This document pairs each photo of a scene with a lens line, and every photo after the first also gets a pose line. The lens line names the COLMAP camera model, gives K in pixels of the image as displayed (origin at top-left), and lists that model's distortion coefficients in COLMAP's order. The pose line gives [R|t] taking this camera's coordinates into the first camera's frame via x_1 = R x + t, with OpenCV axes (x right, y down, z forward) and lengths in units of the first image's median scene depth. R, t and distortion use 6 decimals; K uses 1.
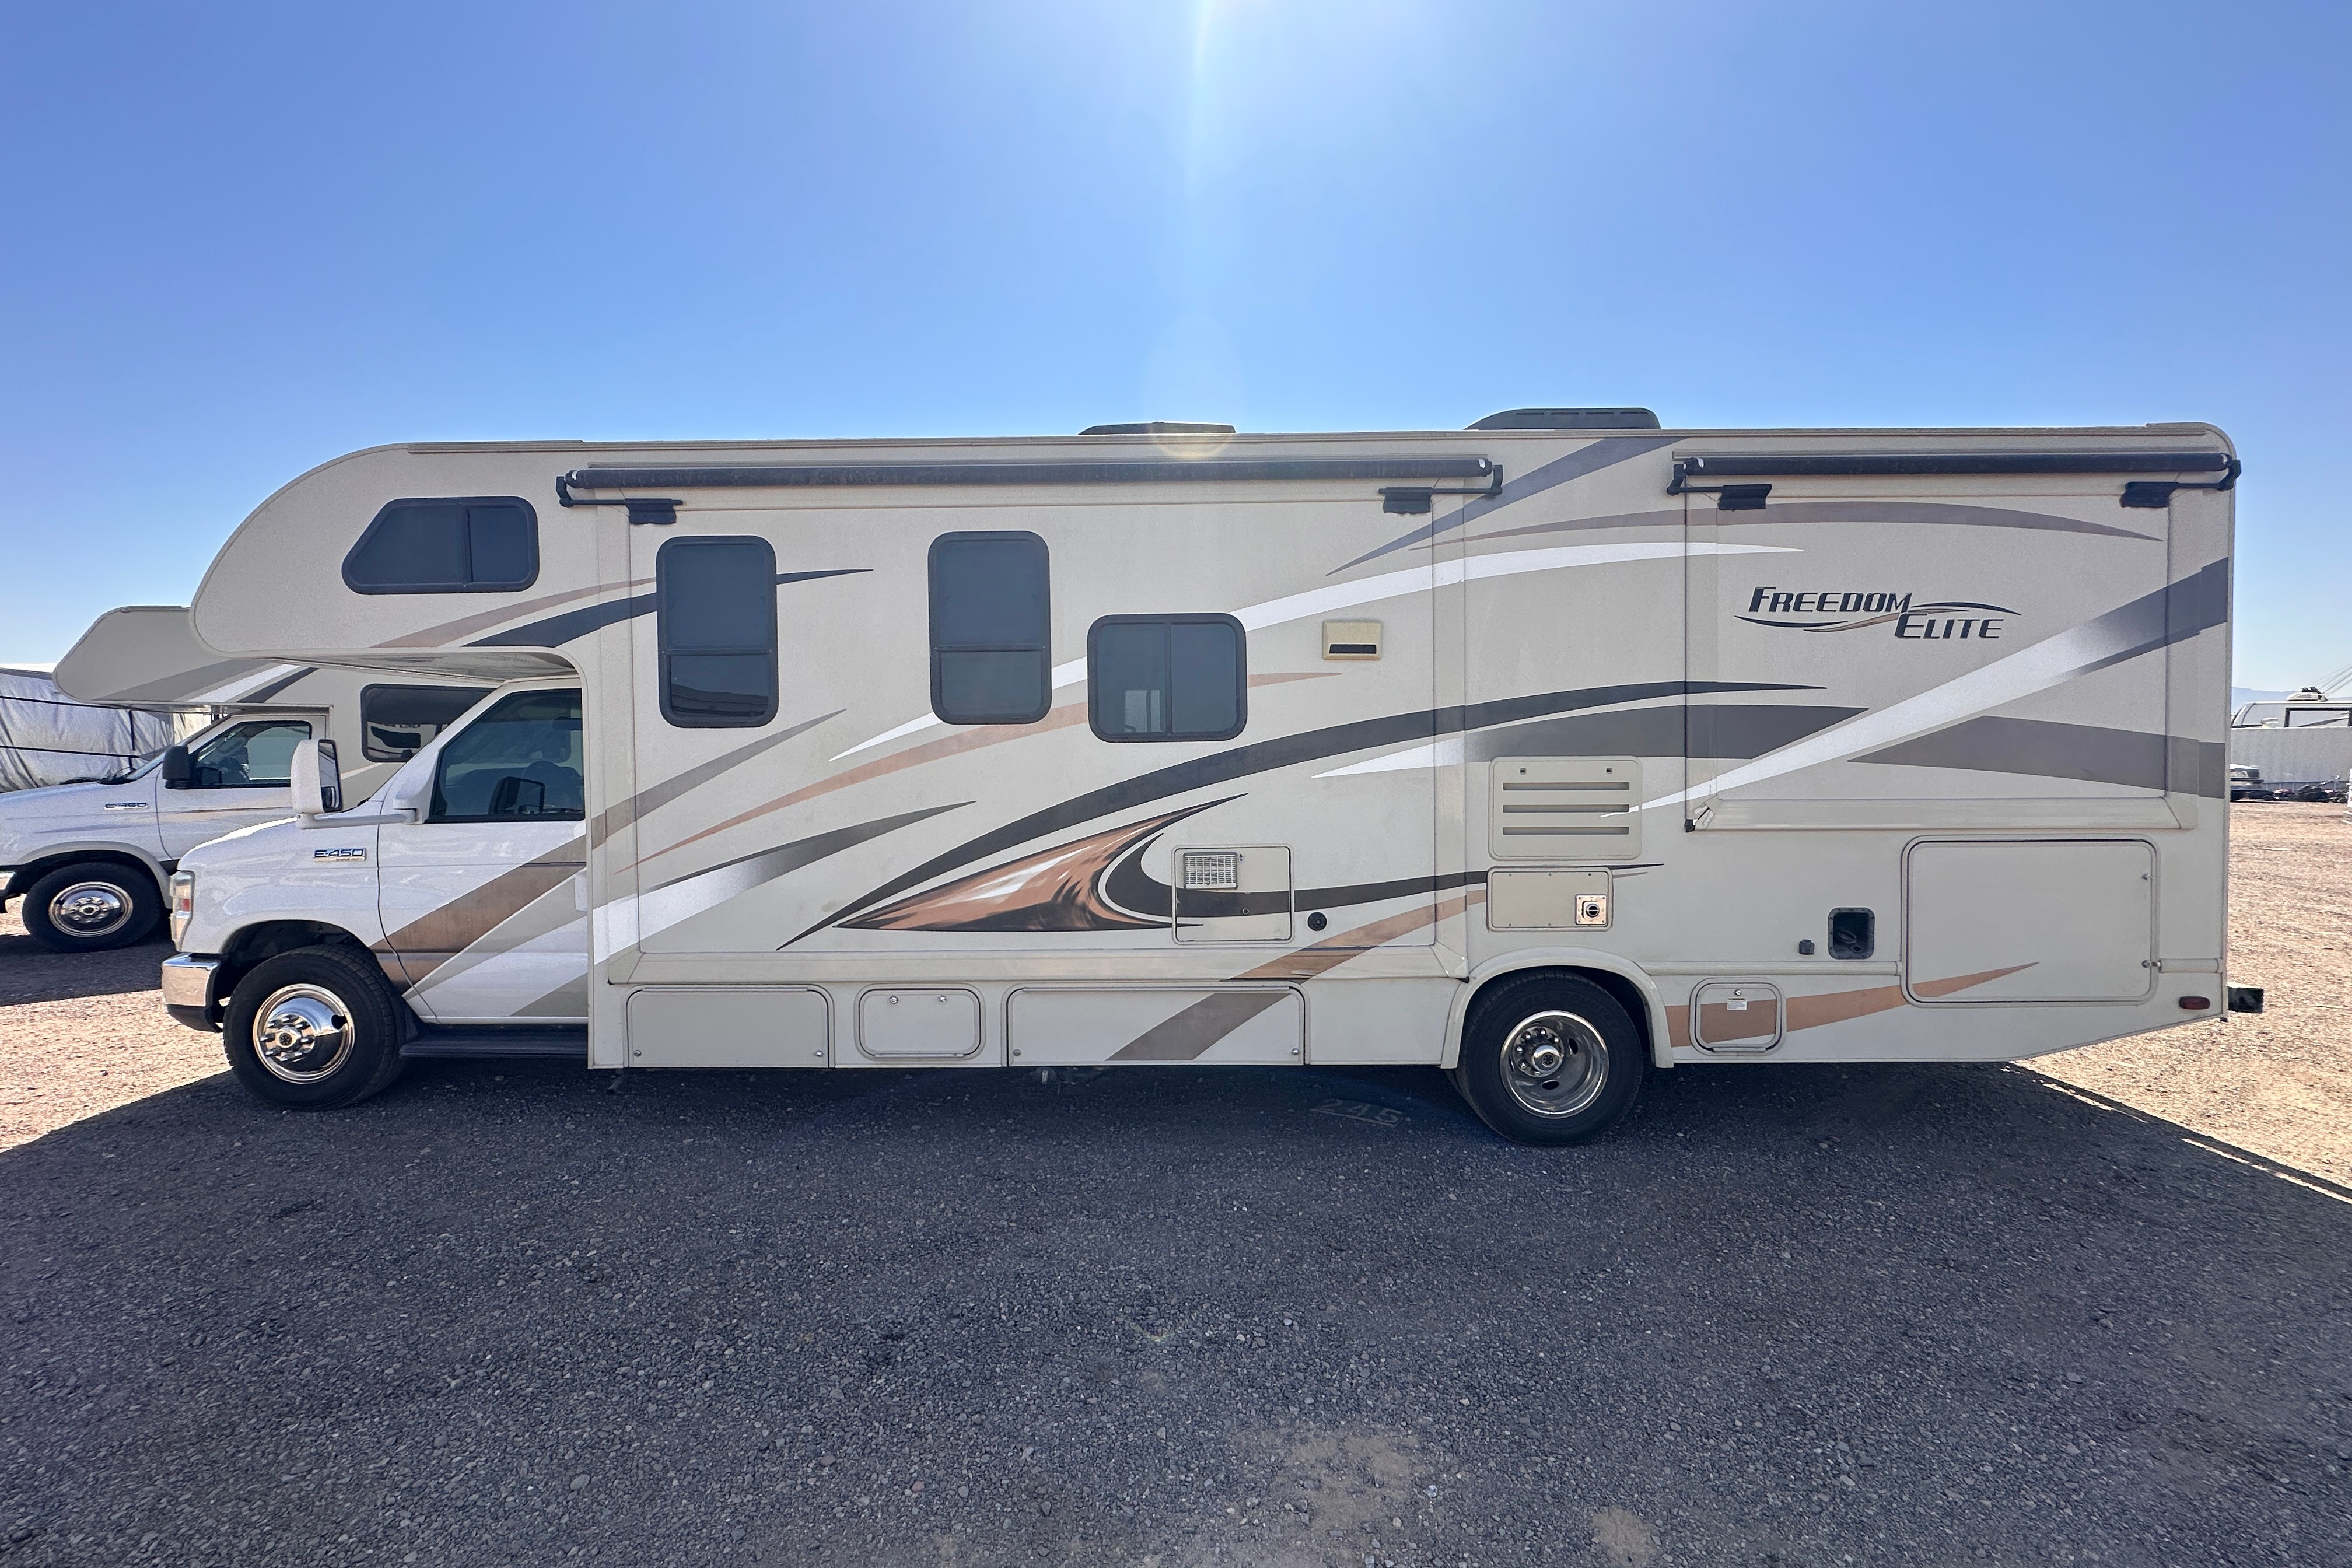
lens RADIAL K [[932.6, 0, 1176.3], [0, 932.6, 784.0], [0, 0, 1]] dist [-0.000306, 0.000339]
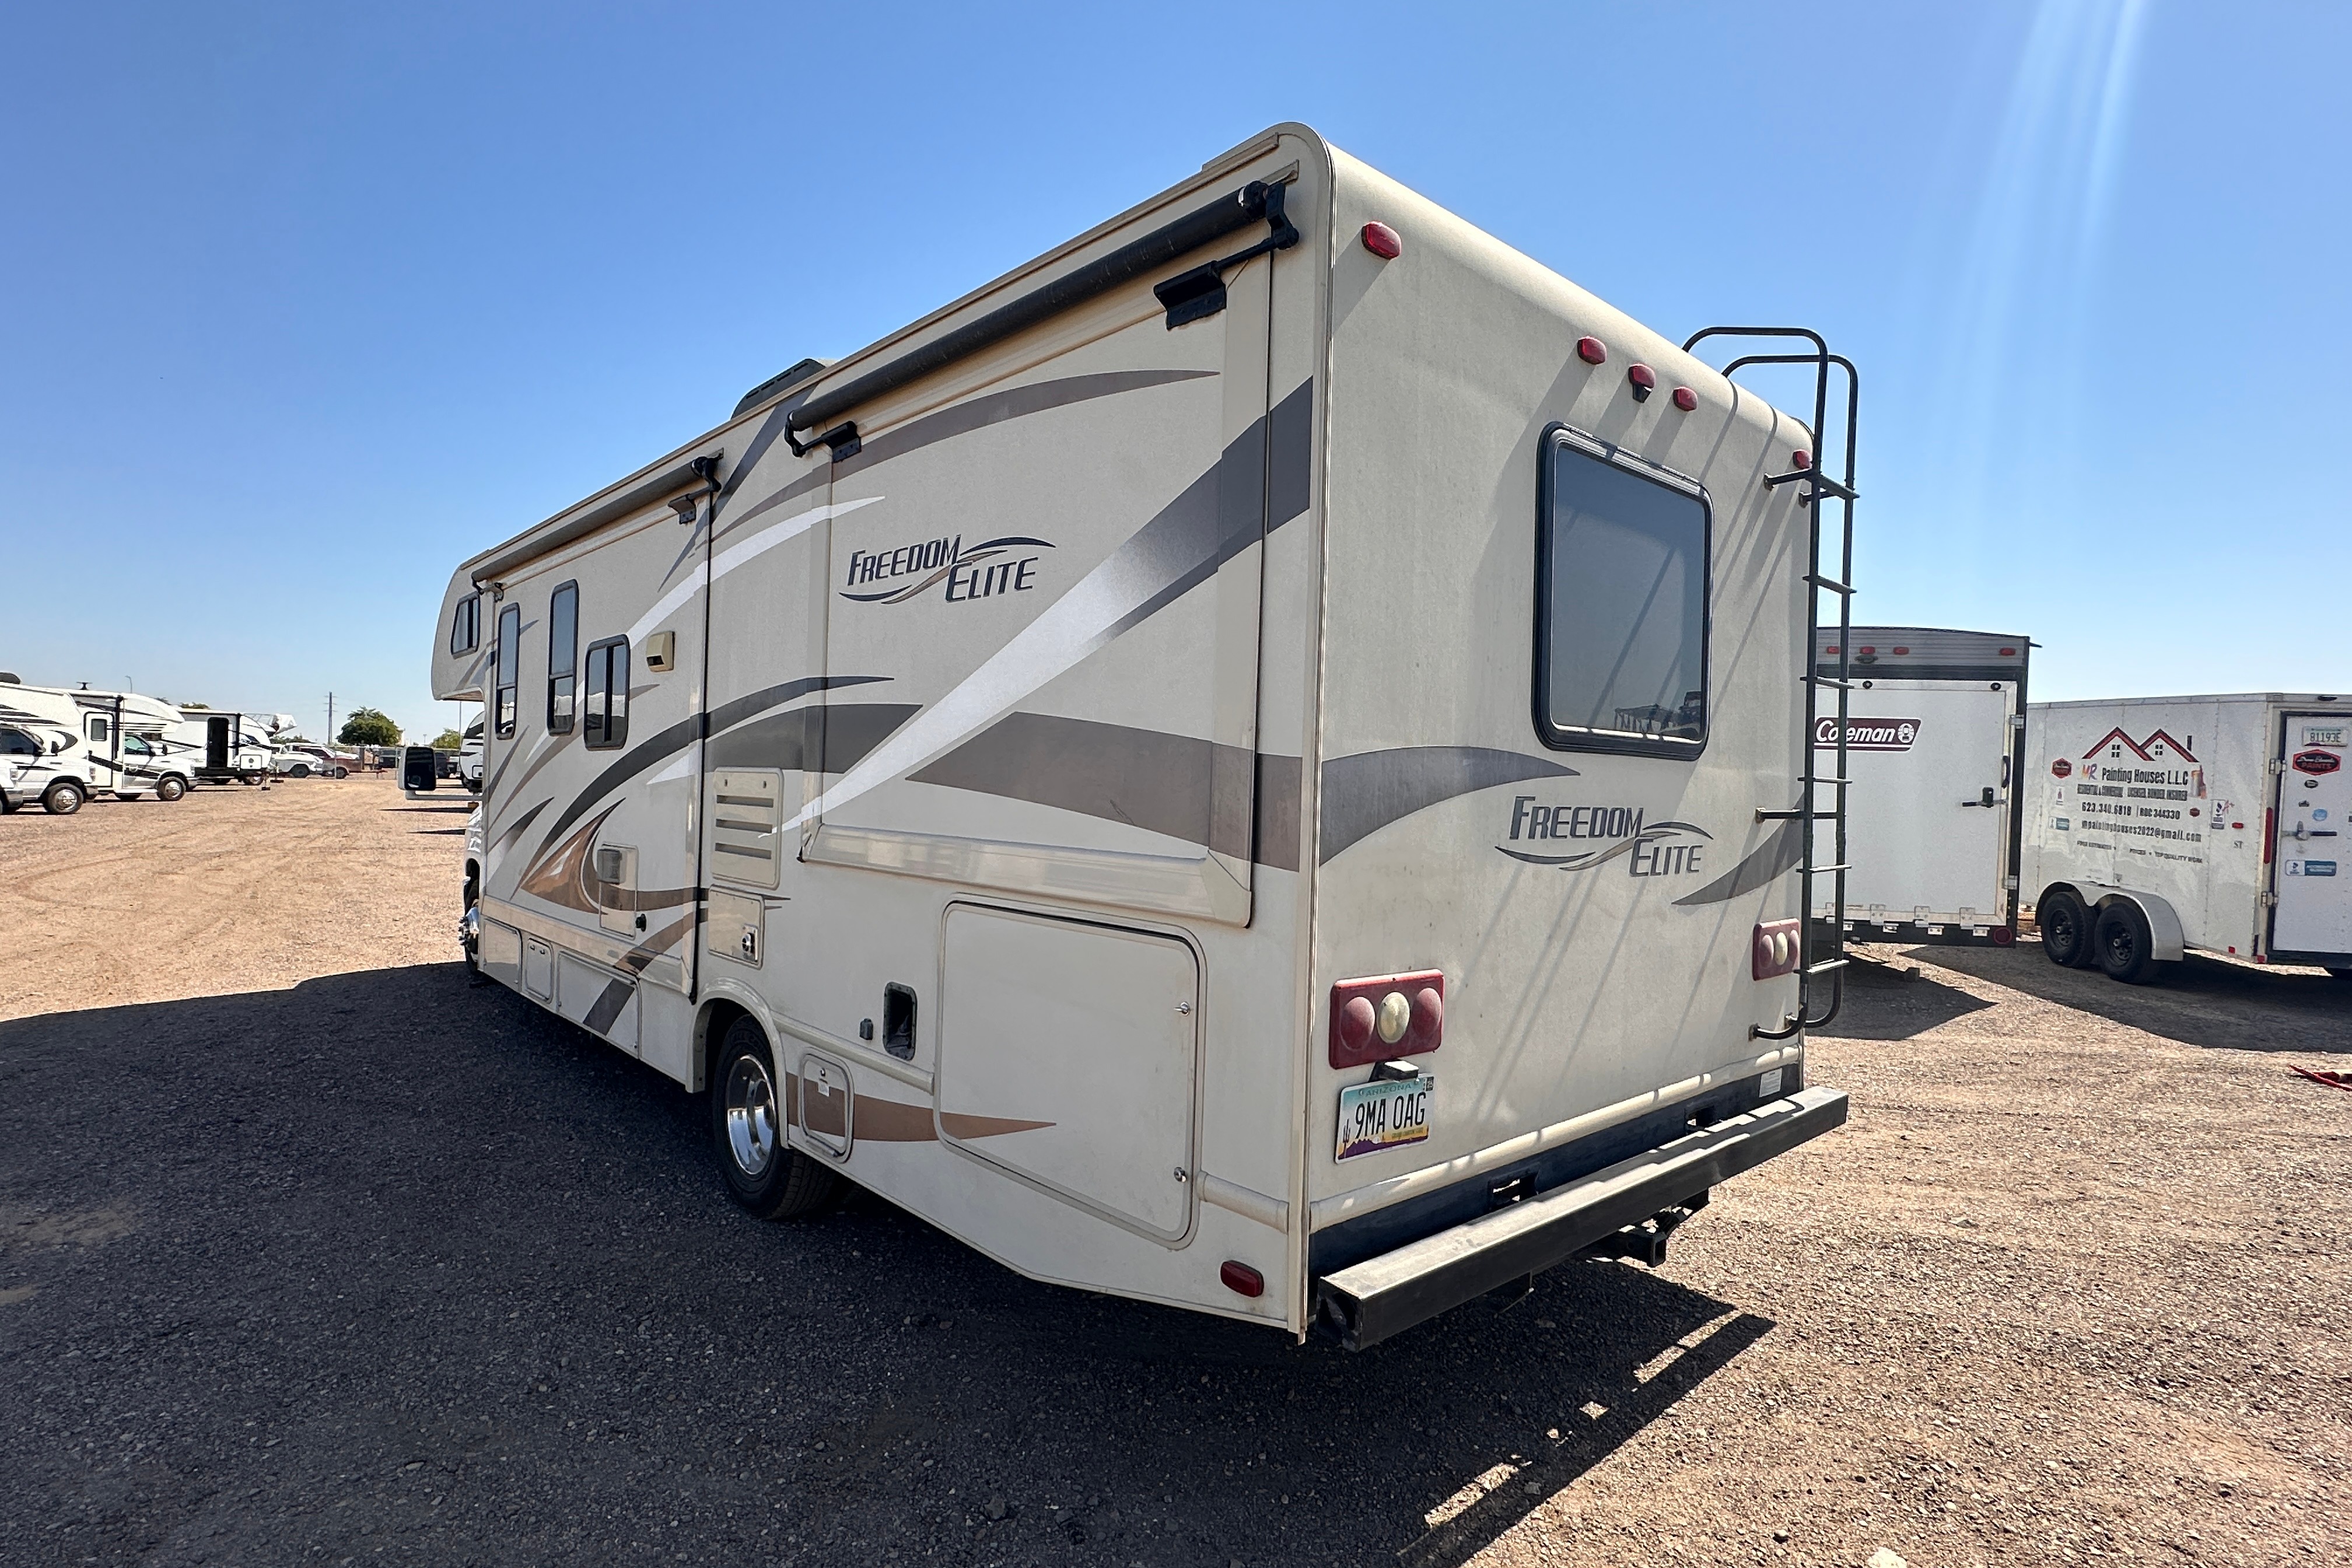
lens RADIAL K [[1183.1, 0, 1176.4], [0, 1183.1, 784.9], [0, 0, 1]] dist [0.001118, 0.000467]
pose [[0.678103, 0.023804, -0.734581, 1.535041], [-0.049179, 0.998705, -0.013035, -0.018388], [0.733320, 0.044965, 0.678395, 0.536480]]
